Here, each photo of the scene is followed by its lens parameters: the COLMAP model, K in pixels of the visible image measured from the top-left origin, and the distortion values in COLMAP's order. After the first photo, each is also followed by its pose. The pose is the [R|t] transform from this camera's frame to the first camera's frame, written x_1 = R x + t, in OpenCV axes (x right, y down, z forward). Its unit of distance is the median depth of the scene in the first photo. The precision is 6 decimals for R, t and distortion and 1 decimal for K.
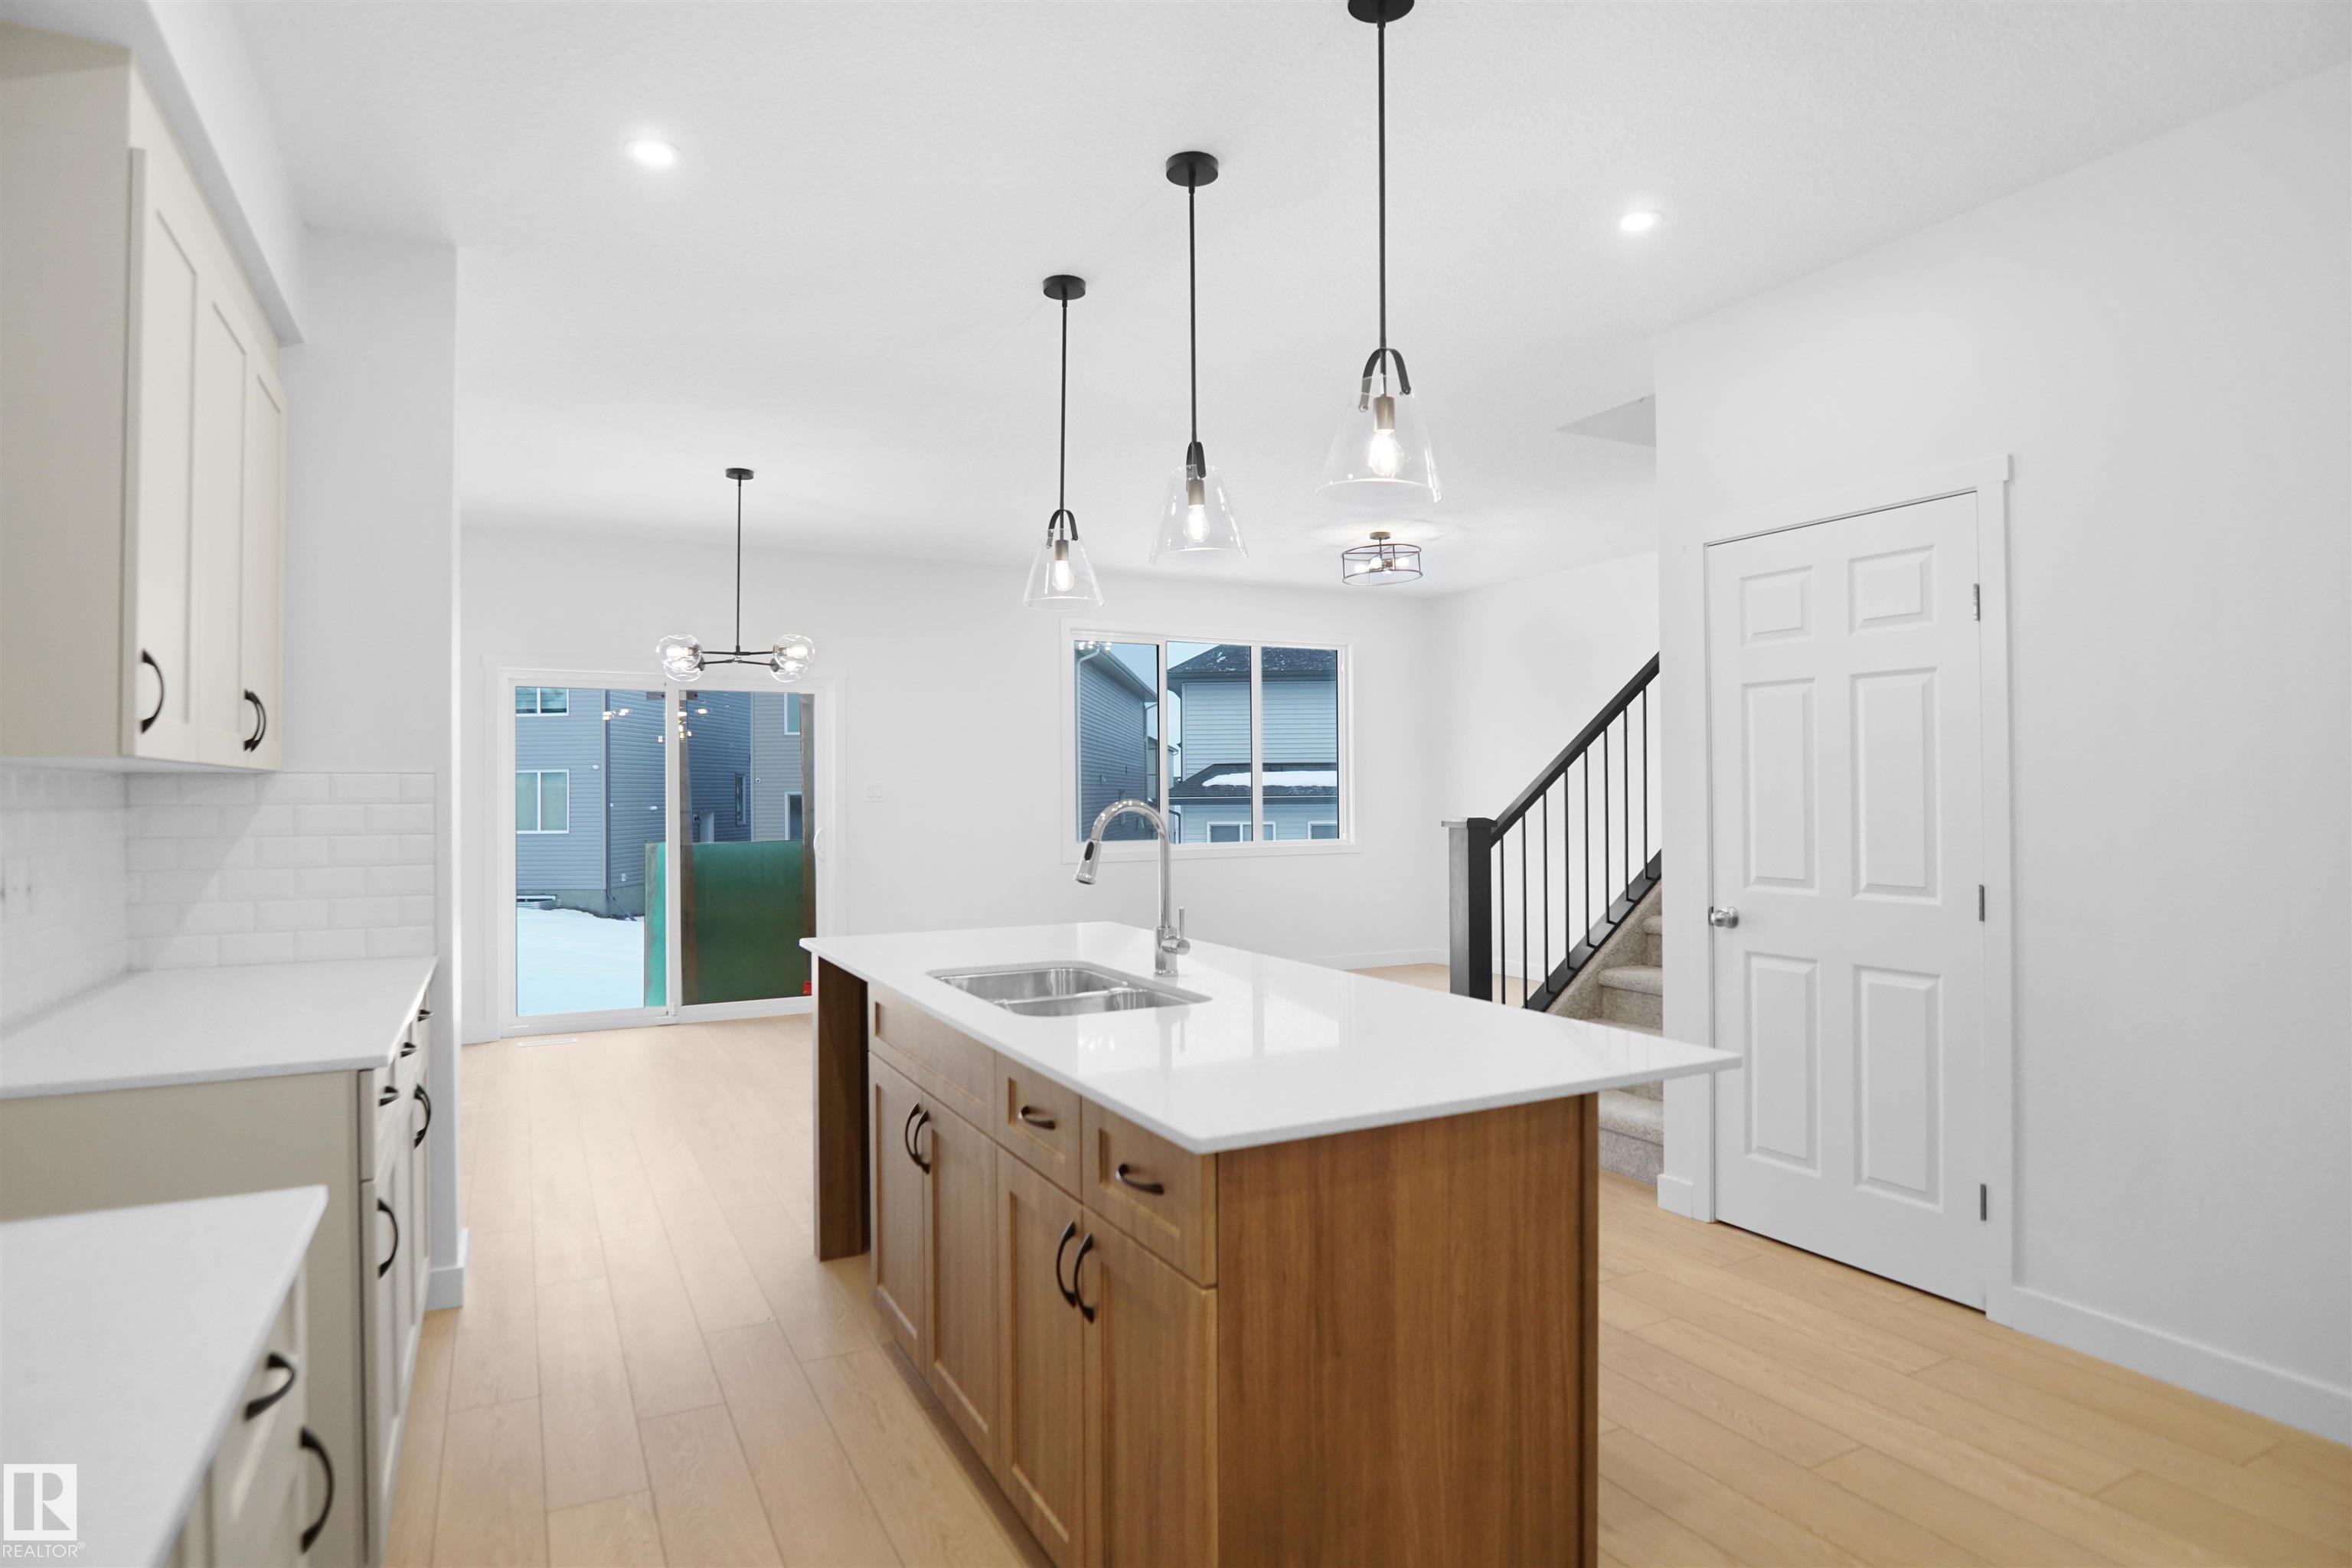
lens RADIAL K [[1280.0, 0, 1184.4], [0, 1280.0, 783.4], [0, 0, 1]] dist [-0.036174, 0.011696]
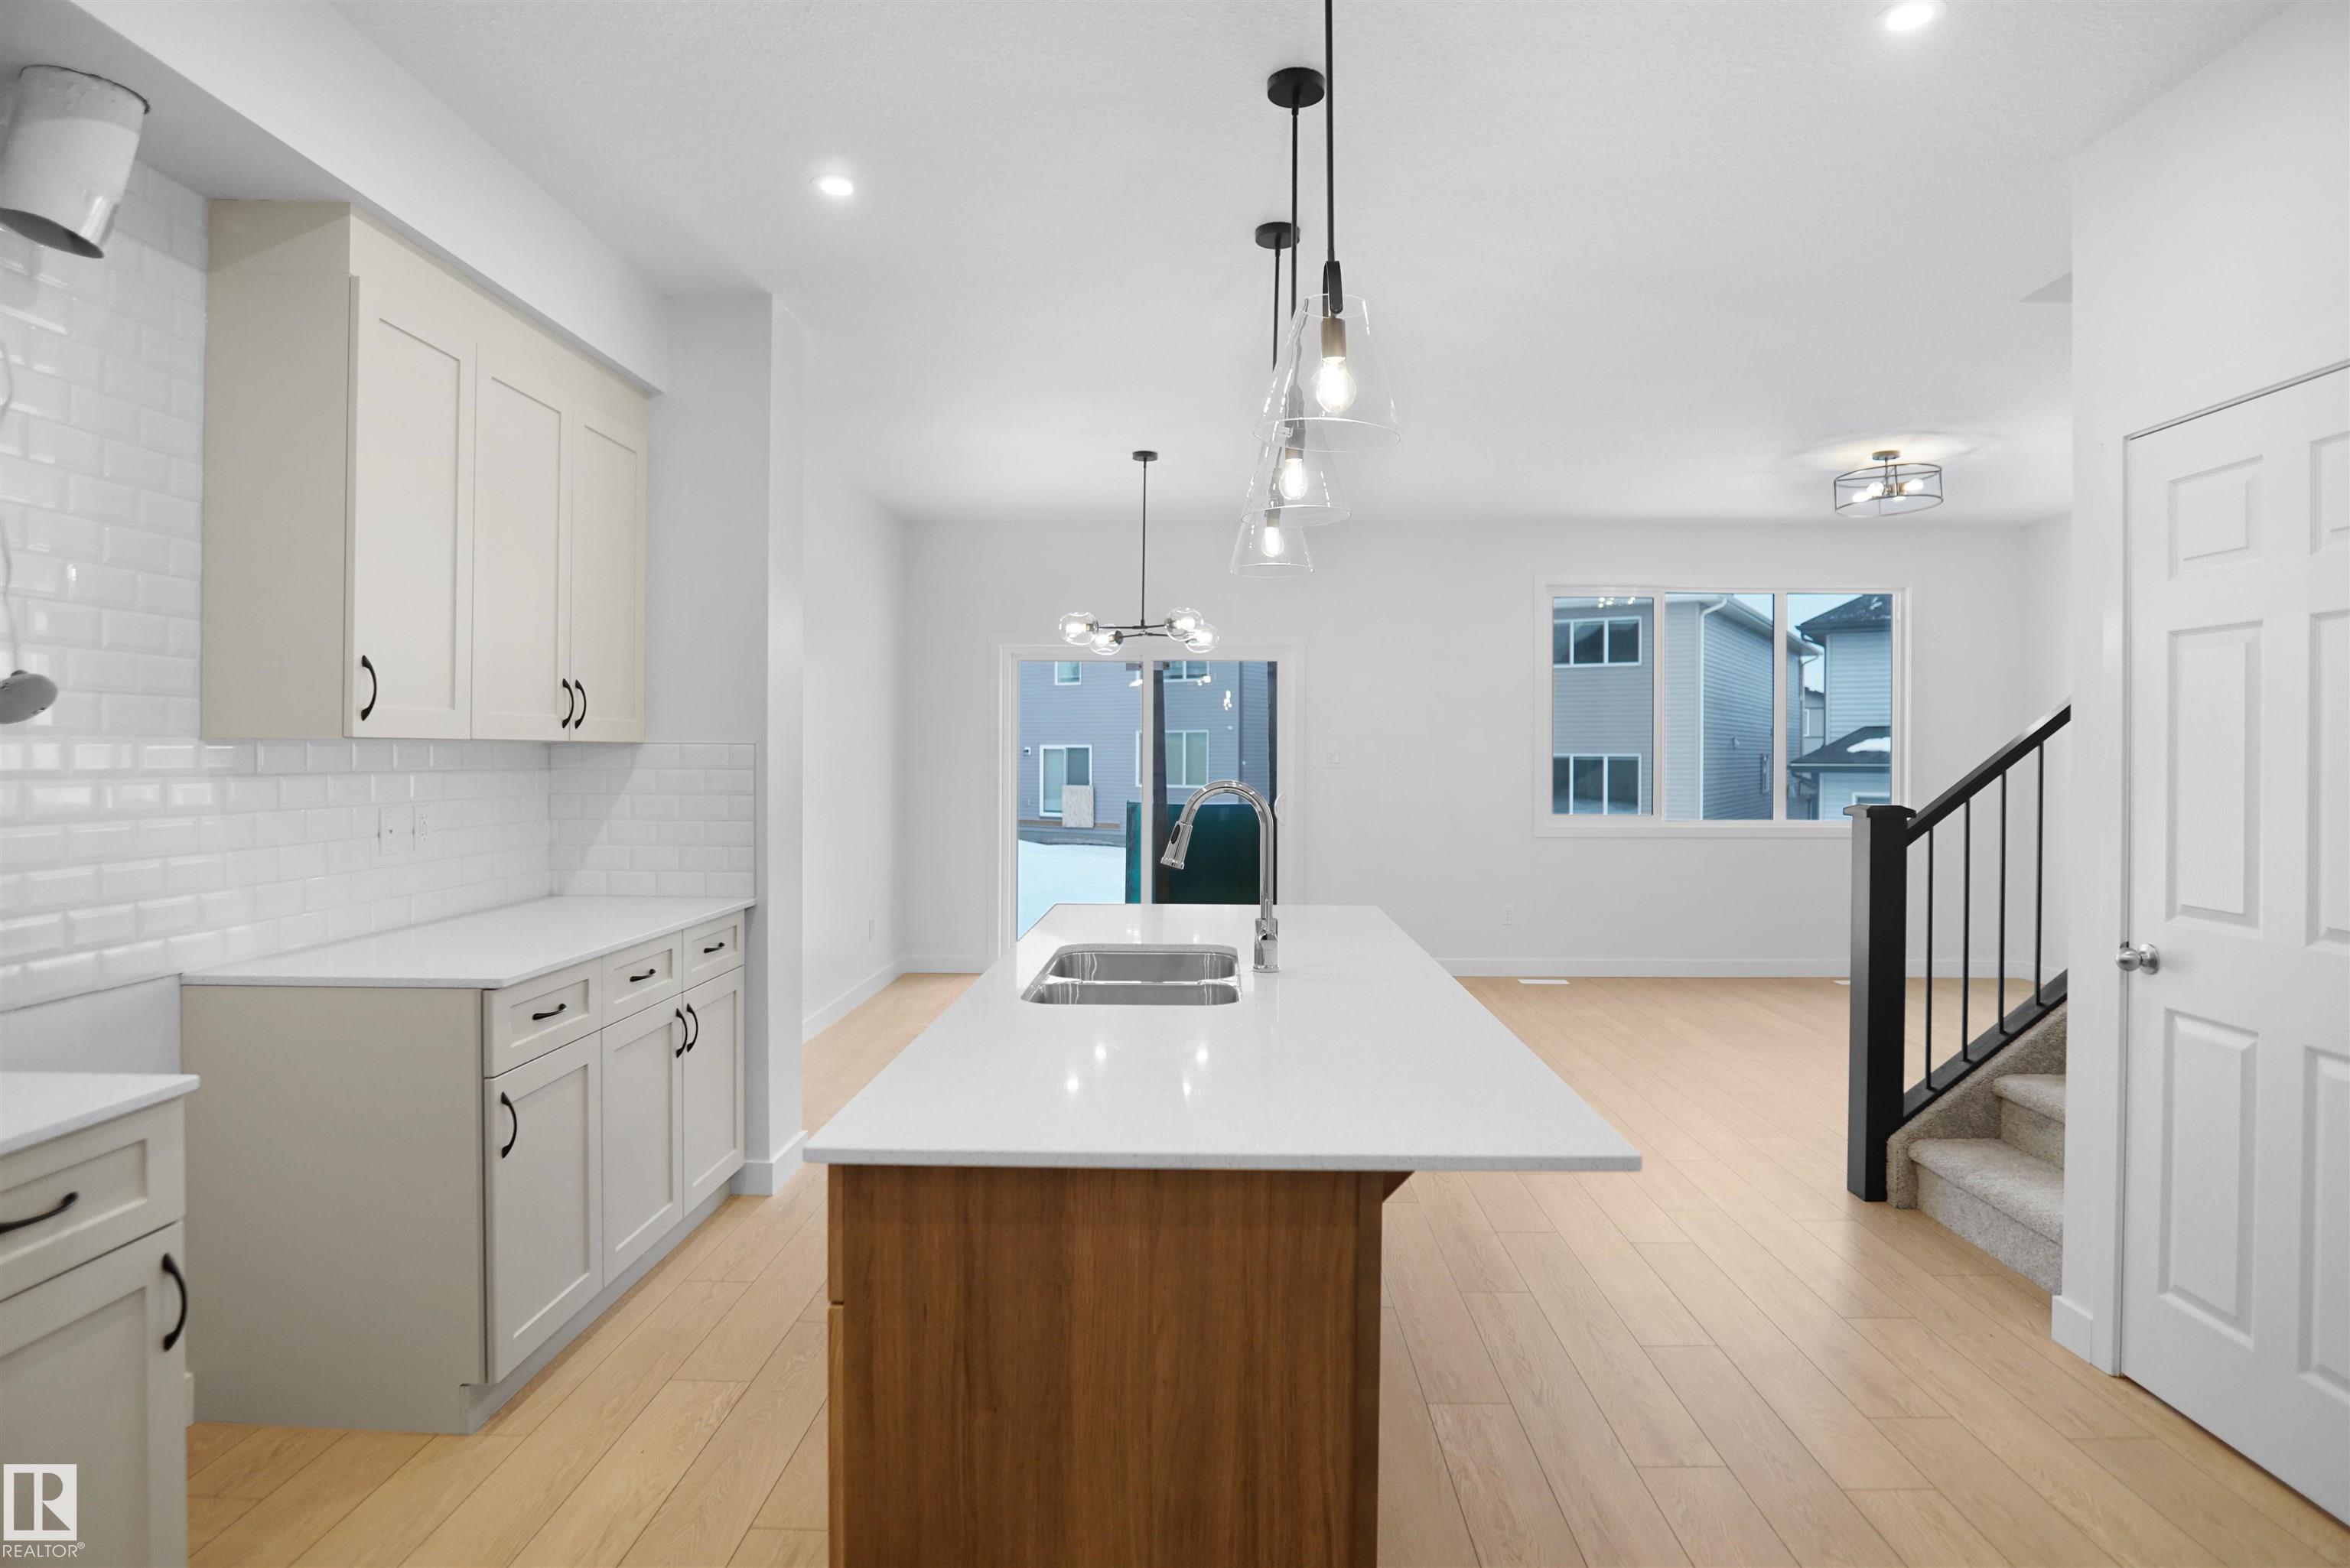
lens RADIAL K [[1288.3, 0, 1195.4], [0, 1288.3, 765.9], [0, 0, 1]] dist [-0.032826, 0.009556]
pose [[0.879016, 0.016589, -0.476503, 0.315913], [-0.008283, 0.999775, 0.019527, -0.013345], [0.476719, -0.013218, 0.878956, 0.128555]]
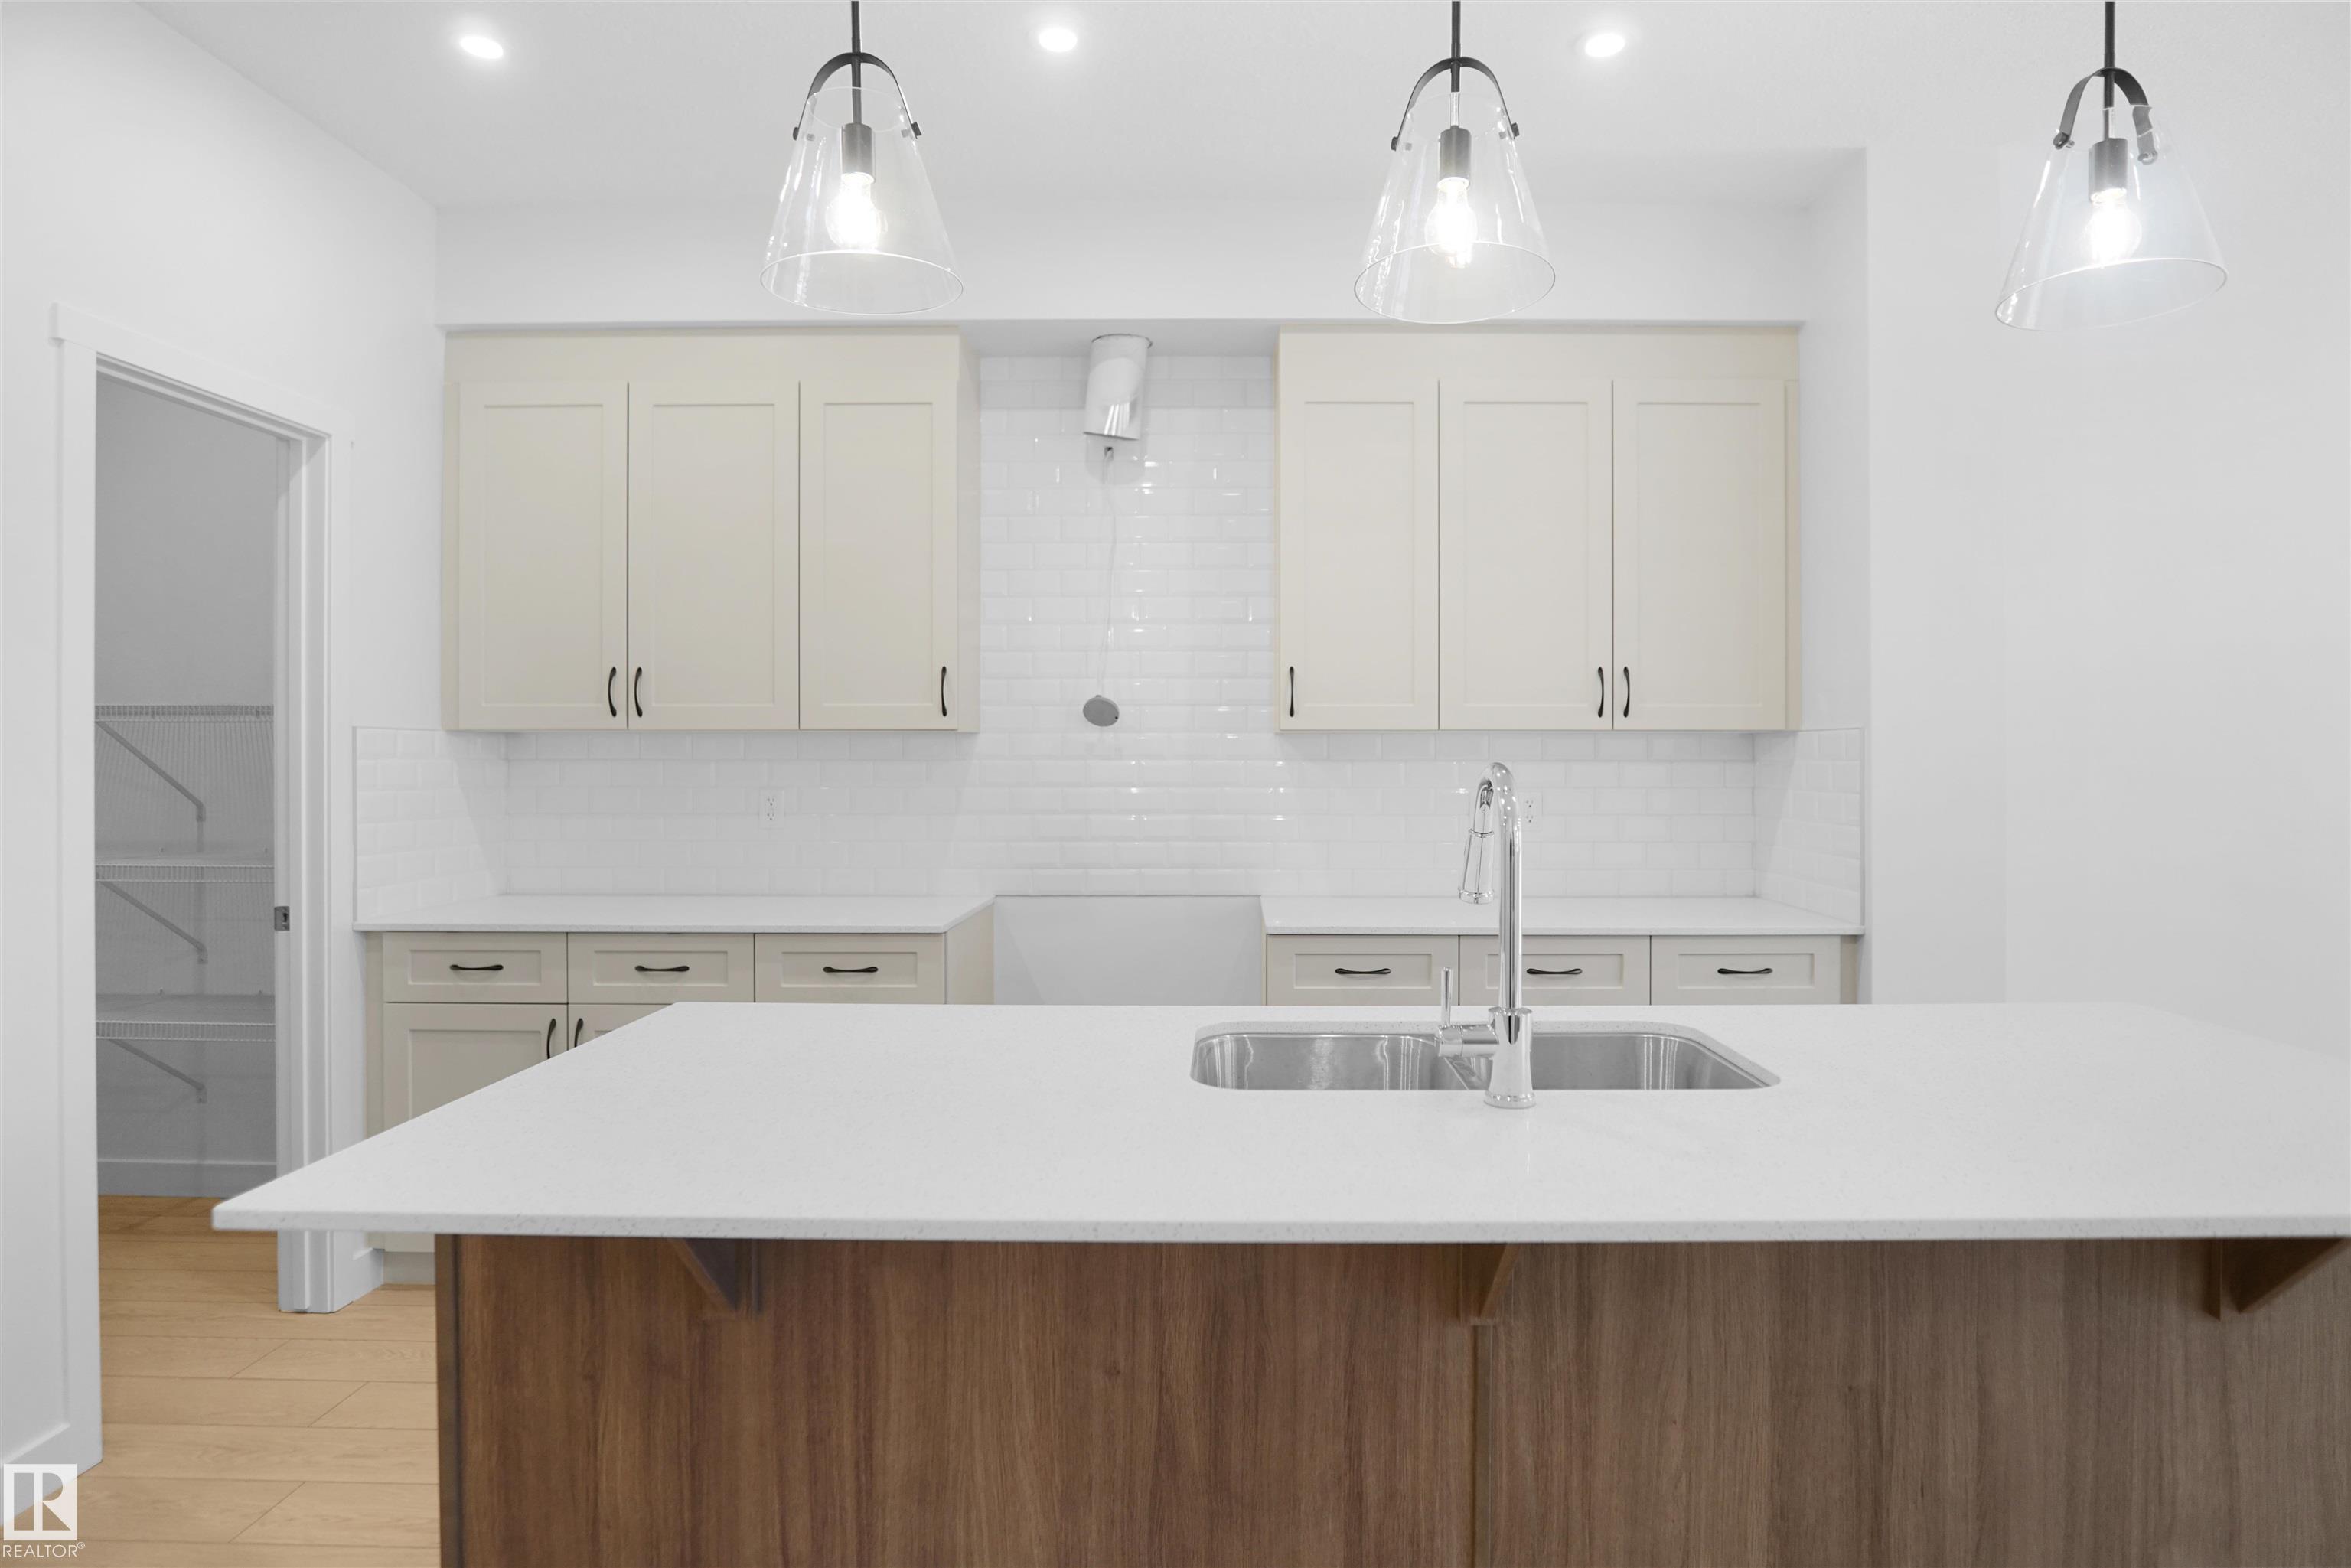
lens RADIAL K [[1256.3, 0, 1175.5], [0, 1256.3, 784.0], [0, 0, 1]] dist [0.007764, 0.001072]
pose [[-0.496337, 0.031394, -0.867562, 0.404208], [0.013293, 0.999504, 0.028563, 0.001211], [0.868028, 0.002645, -0.496508, 0.939589]]
